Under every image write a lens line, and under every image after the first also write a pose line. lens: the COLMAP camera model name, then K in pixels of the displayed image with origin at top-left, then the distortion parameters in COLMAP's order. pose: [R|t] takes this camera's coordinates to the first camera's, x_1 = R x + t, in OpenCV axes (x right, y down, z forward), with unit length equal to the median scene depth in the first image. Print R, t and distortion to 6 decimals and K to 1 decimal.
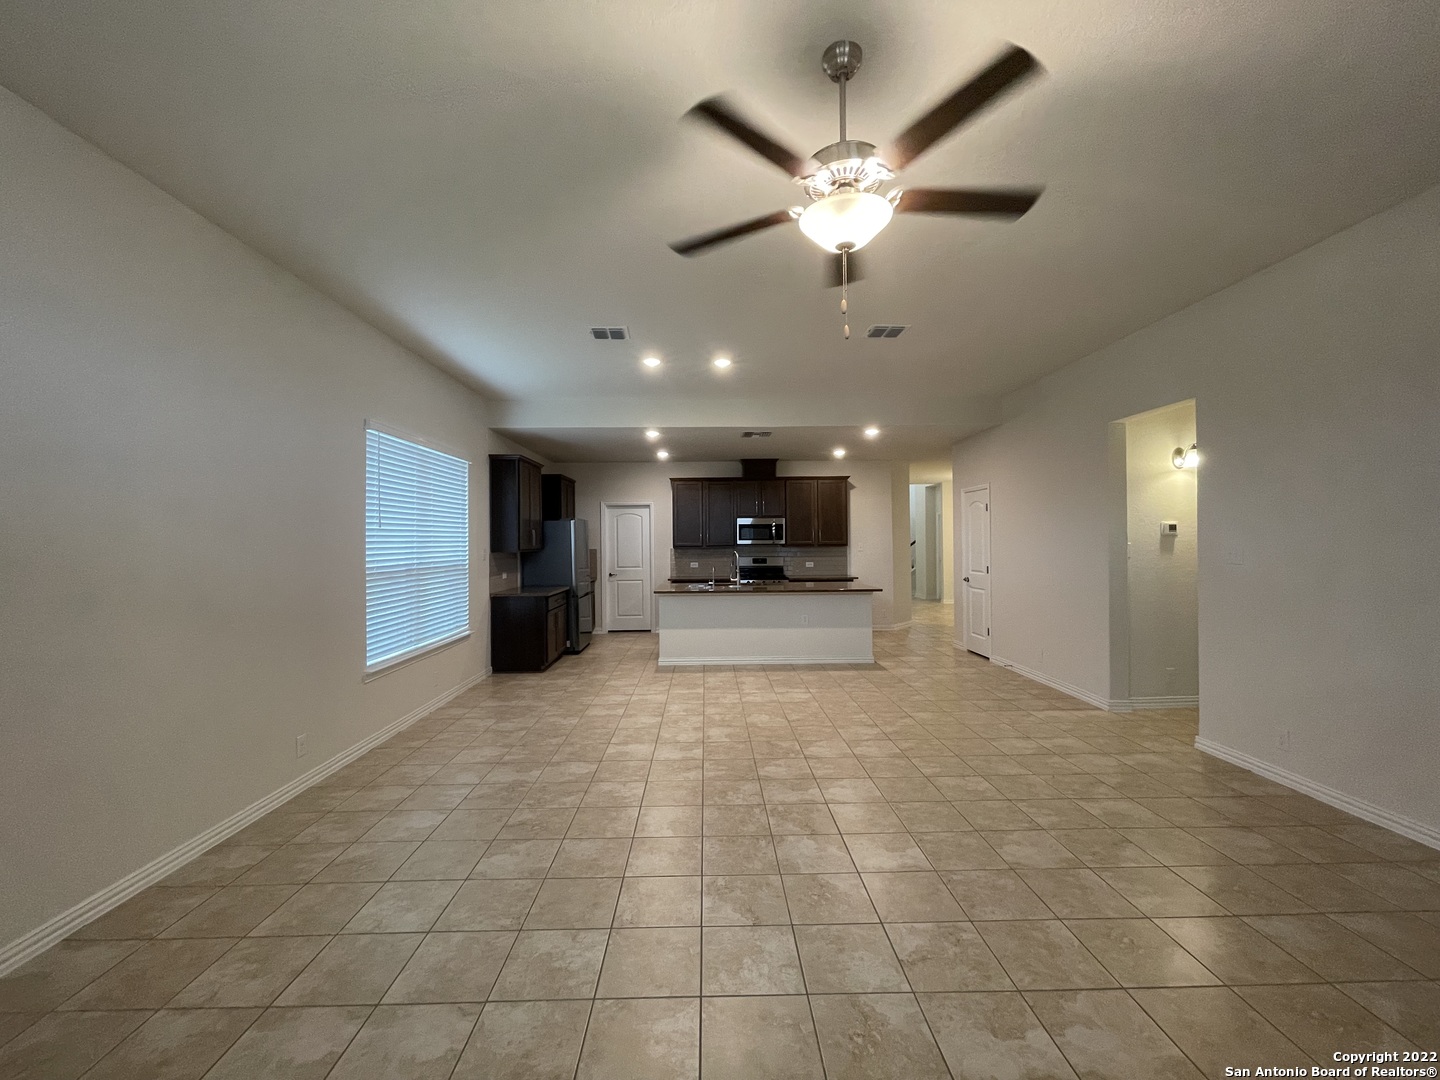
lens RADIAL K [[580.7, 0, 716.8], [0, 580.7, 539.6], [0, 0, 1]] dist [-0.003750, 0.000464]
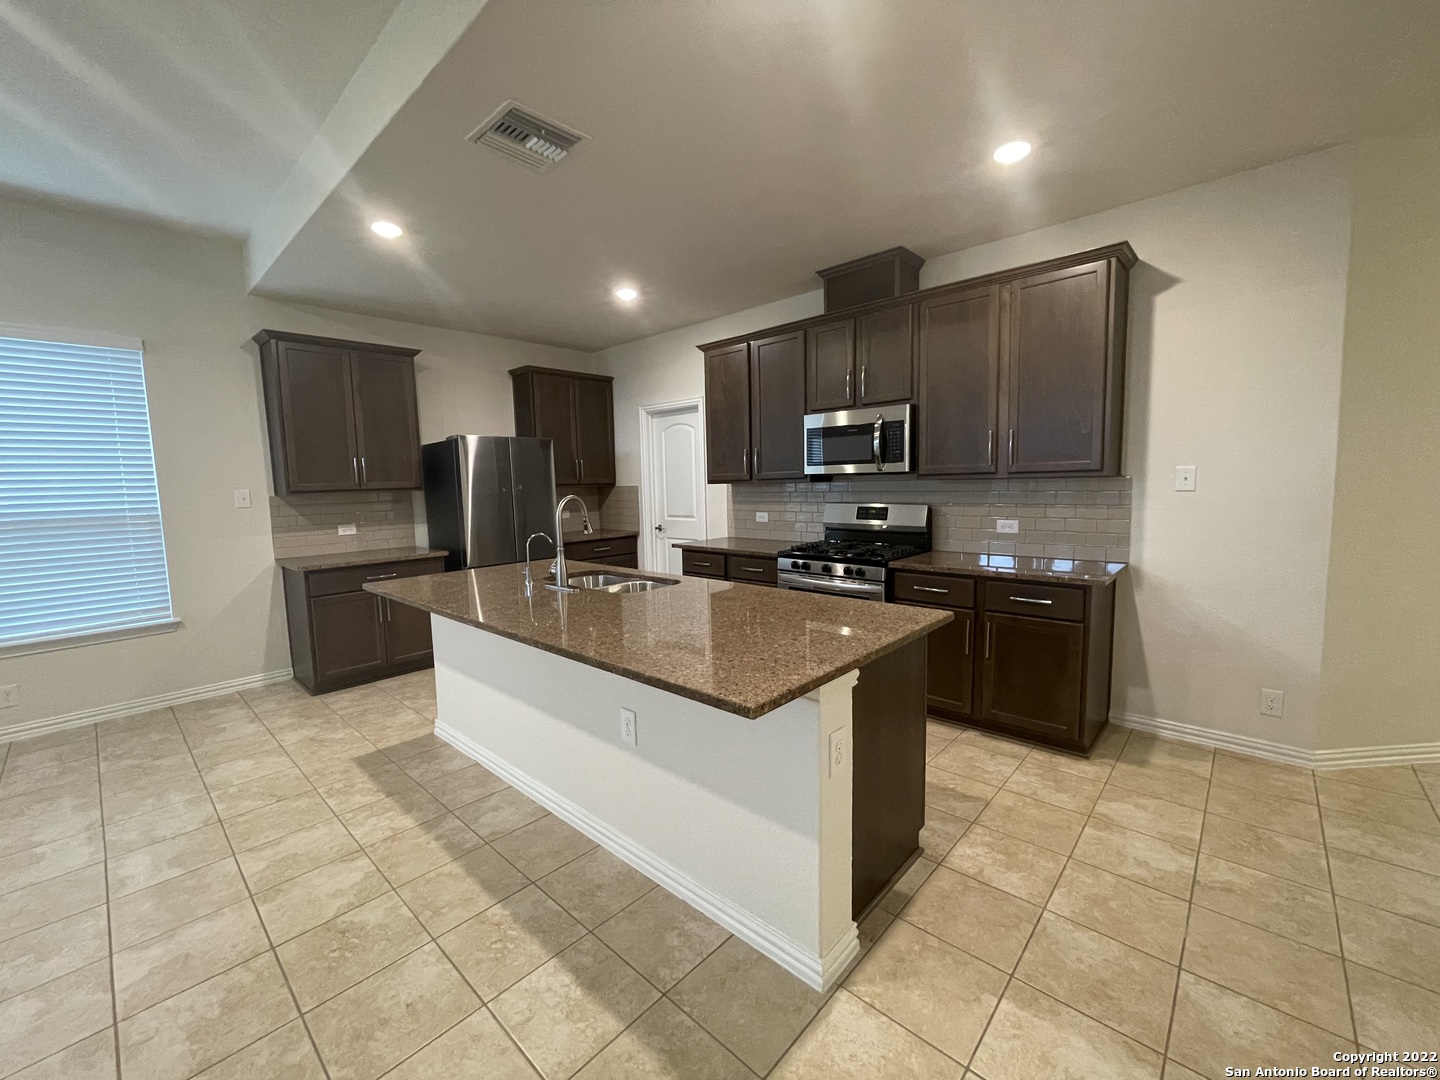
lens RADIAL K [[580.7, 0, 726.2], [0, 580.7, 543.8], [0, 0, 1]] dist [-0.003750, 0.000464]
pose [[0.728353, 0.067334, -0.681885, 0.379173], [0.018107, 0.992921, 0.117389, 0.008987], [0.684963, -0.097848, 0.721978, 0.807098]]
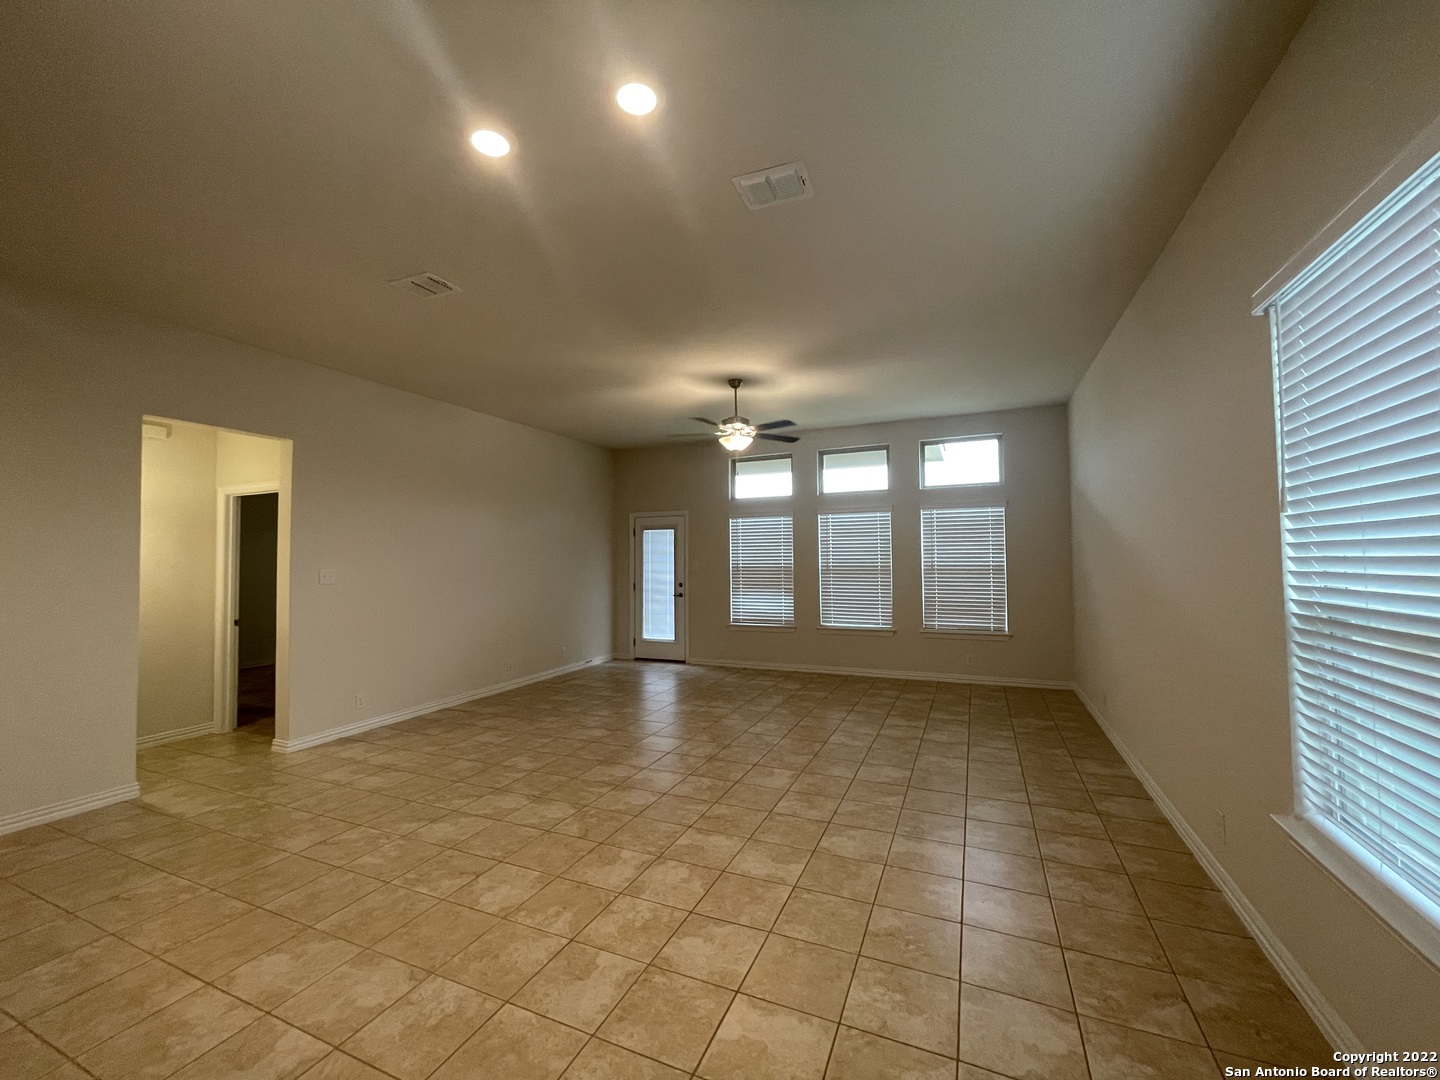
lens RADIAL K [[580.7, 0, 714.0], [0, 580.7, 539.3], [0, 0, 1]] dist [-0.003750, 0.000464]
pose [[-0.904312, 0.034344, 0.425488, -0.225713], [0.019683, 0.999053, -0.038807, 0.005368], [-0.426418, -0.026719, -0.904132, 0.947709]]
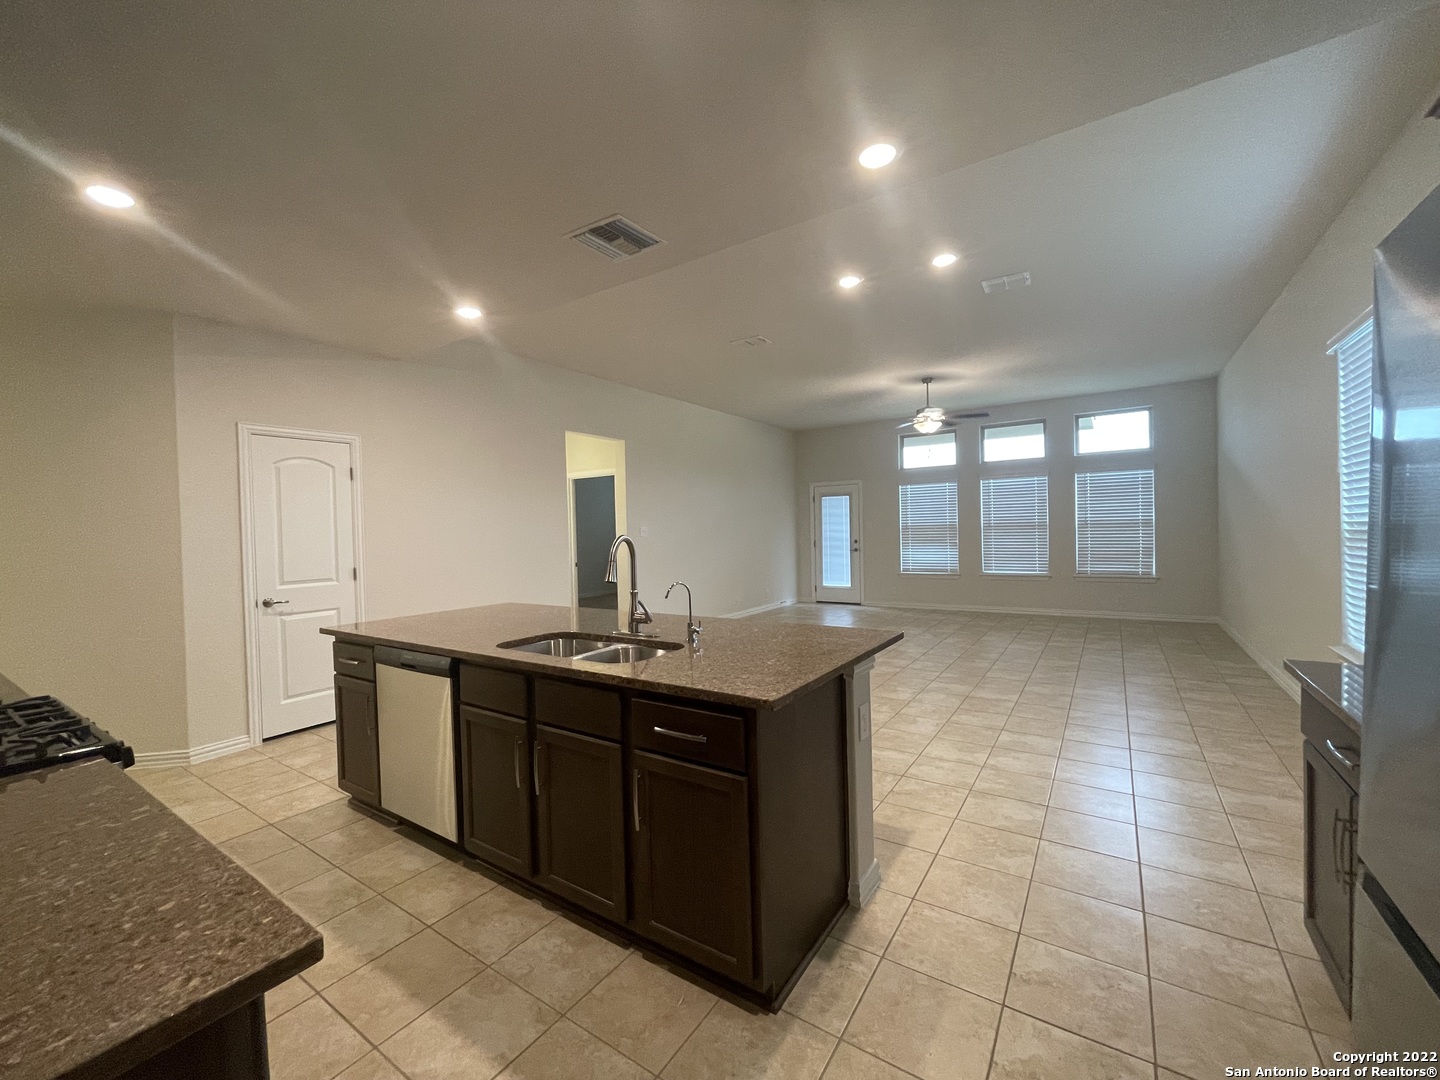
lens RADIAL K [[580.7, 0, 719.2], [0, 580.7, 541.8], [0, 0, 1]] dist [-0.003750, 0.000464]
pose [[-0.817670, 0.019759, 0.575348, -0.208470], [0.032720, 0.999390, 0.012179, 0.022523], [-0.574756, 0.028784, -0.817818, 1.266511]]
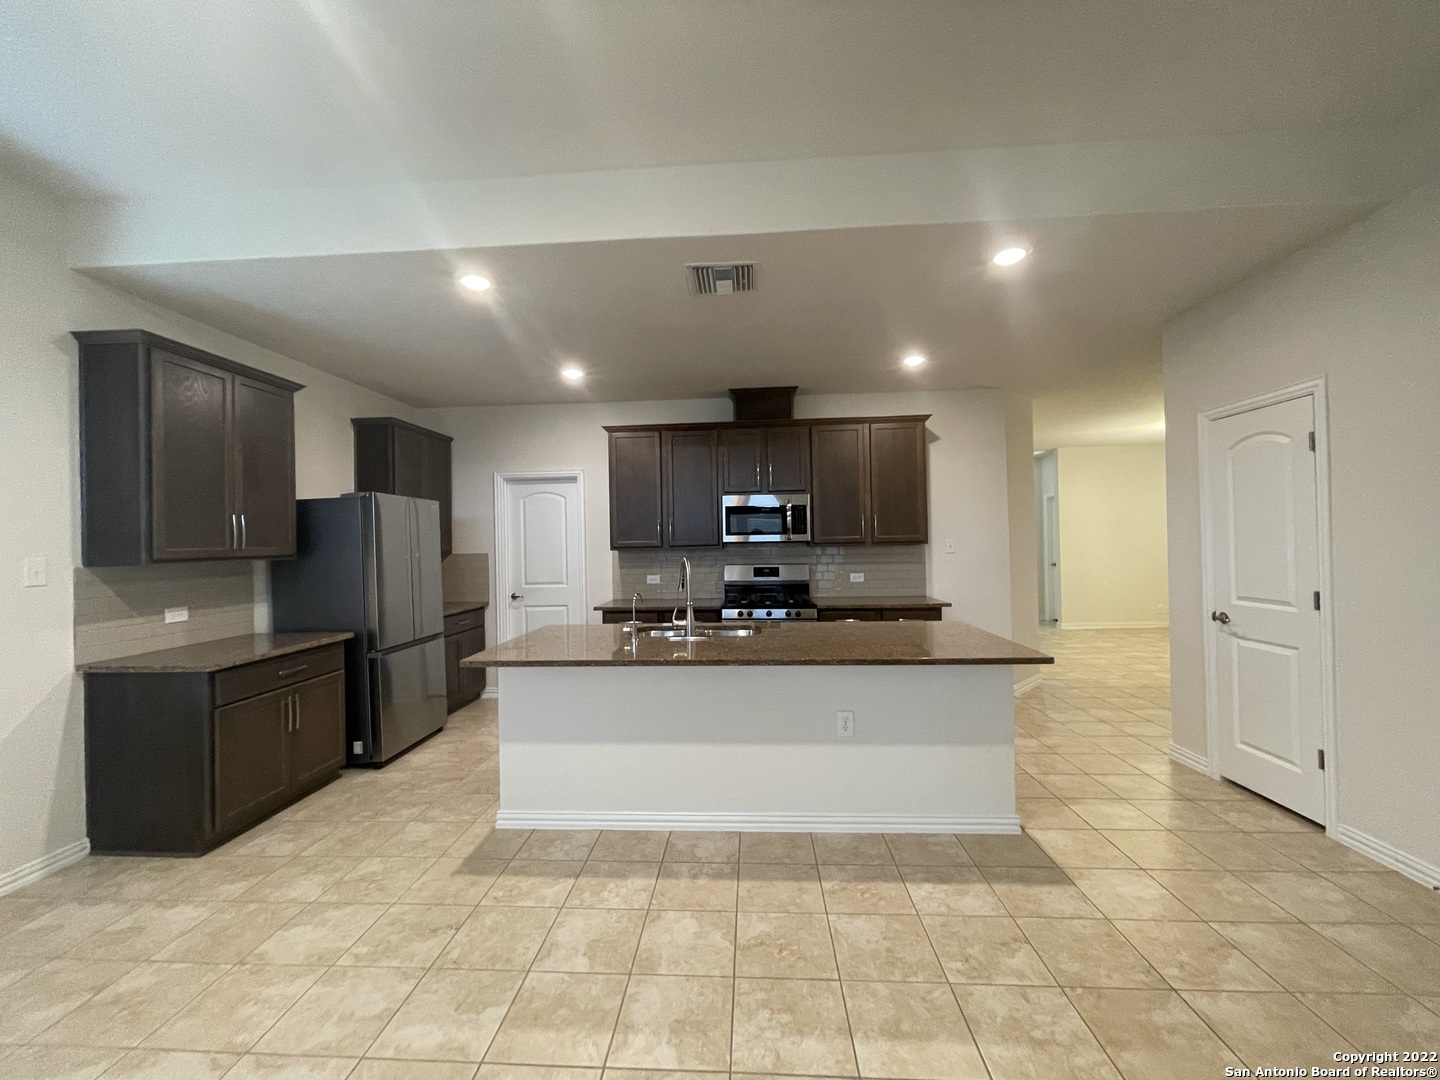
lens RADIAL K [[580.7, 0, 718.4], [0, 580.7, 539.0], [0, 0, 1]] dist [-0.003750, 0.000464]
pose [[0.996907, -0.009748, -0.077989, 0.093764], [0.009601, 0.999951, -0.002264, 0.007414], [0.078008, 0.001508, 0.996952, 0.570551]]
